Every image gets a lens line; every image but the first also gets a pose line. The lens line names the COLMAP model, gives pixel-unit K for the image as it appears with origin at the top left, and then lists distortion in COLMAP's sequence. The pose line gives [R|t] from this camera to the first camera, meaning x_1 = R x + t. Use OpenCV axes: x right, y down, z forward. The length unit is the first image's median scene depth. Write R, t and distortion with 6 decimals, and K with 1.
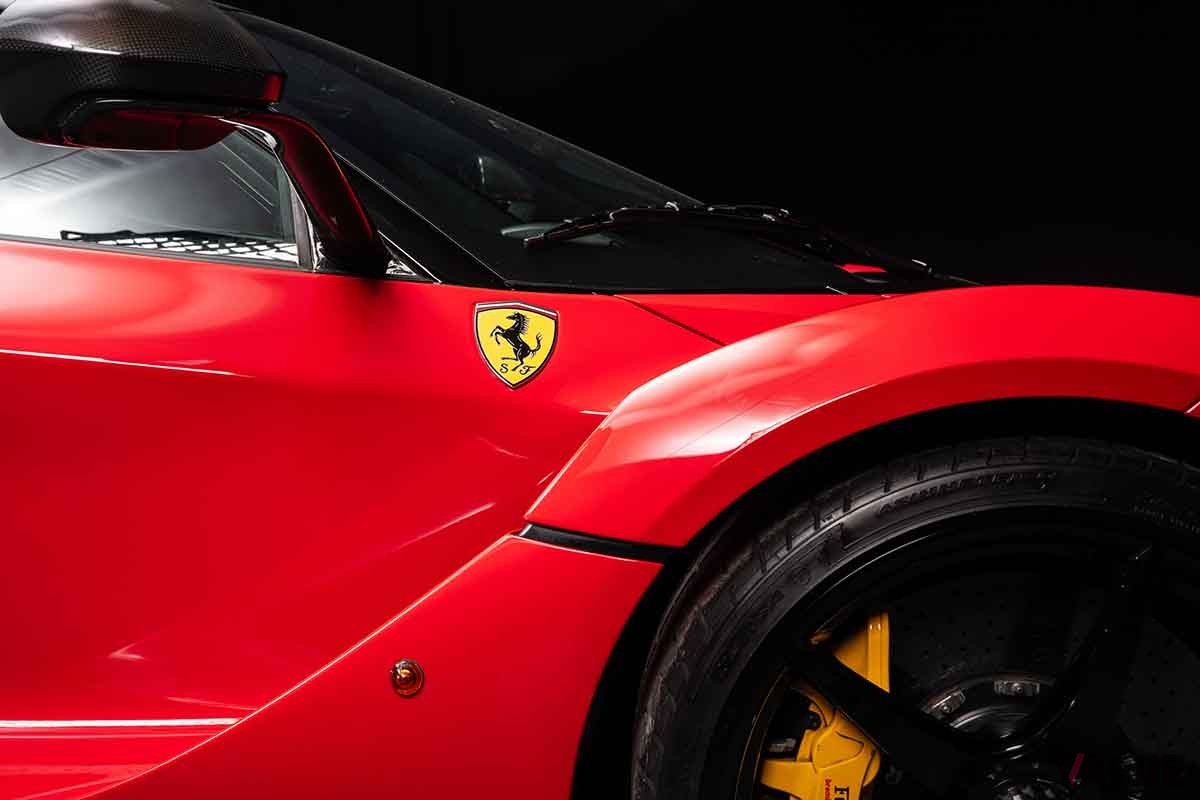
lens RADIAL K [[1521.9, 0, 599.9], [0, 1521.9, 400.1], [0, 0, 1]] dist [0.000058, 0.000000]
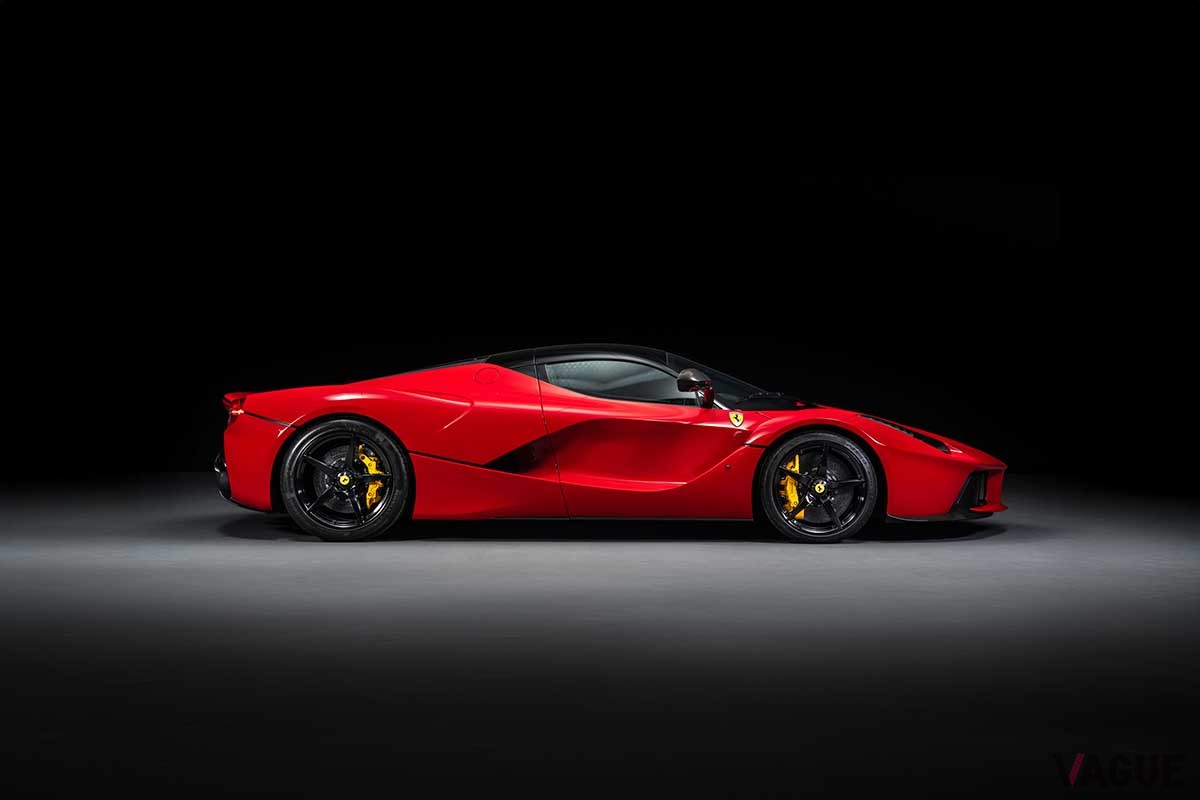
lens RADIAL K [[2428.2, 0, 600.2], [0, 2428.2, 400.2], [0, 0, 1]] dist [-0.013231, 0.000000]
pose [[0.998834, 0.007837, 0.047638, -1.077172], [-0.005226, 0.998489, -0.054697, 0.424147], [-0.047995, 0.054384, 0.997366, -8.723769]]
